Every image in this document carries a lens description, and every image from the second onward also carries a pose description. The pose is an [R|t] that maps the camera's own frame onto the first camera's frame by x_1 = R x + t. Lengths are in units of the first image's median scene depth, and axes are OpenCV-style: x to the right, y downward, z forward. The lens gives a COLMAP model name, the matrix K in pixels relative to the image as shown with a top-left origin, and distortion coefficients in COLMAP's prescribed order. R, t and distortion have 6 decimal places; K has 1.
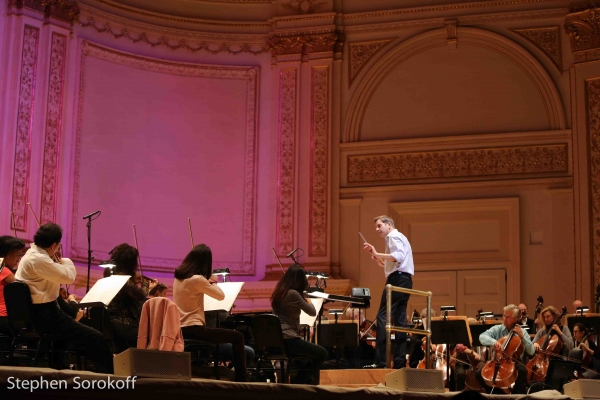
lens RADIAL K [[1253.2, 0, 300.0], [0, 1253.2, 200.0], [0, 0, 1]] dist [-0.287383, 0.069329]
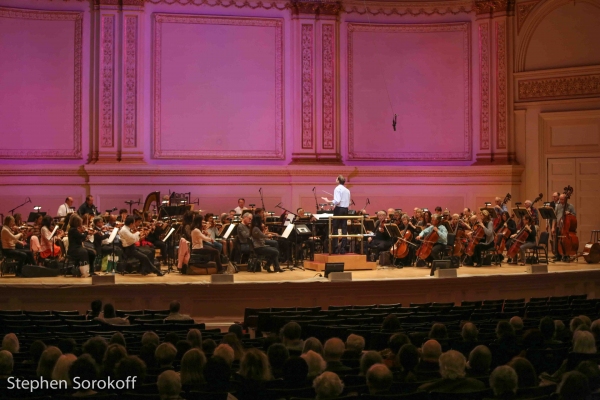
lens RADIAL K [[1253.2, 0, 300.0], [0, 1253.2, 200.0], [0, 0, 1]] dist [-0.287383, 0.069329]
pose [[0.848267, -0.015258, -0.529350, 0.613814], [0.111359, 0.982374, 0.150133, -0.150442], [0.517729, -0.186301, 0.835014, -0.420437]]
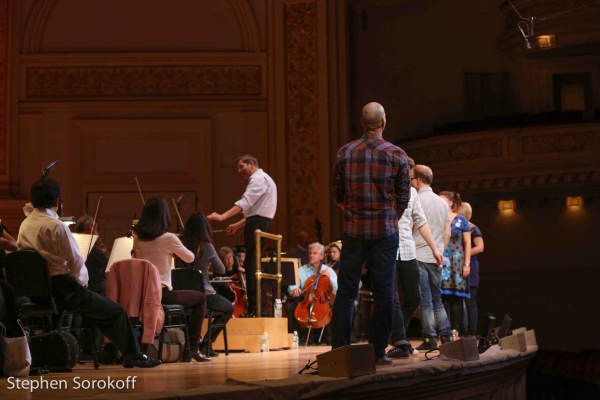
lens RADIAL K [[1253.2, 0, 300.0], [0, 1253.2, 200.0], [0, 0, 1]] dist [-0.287383, 0.069329]
pose [[0.913353, 0.007593, 0.407098, -0.153073], [-0.041551, 0.996345, 0.074640, -0.014325], [-0.405043, -0.085088, 0.910330, 0.066930]]
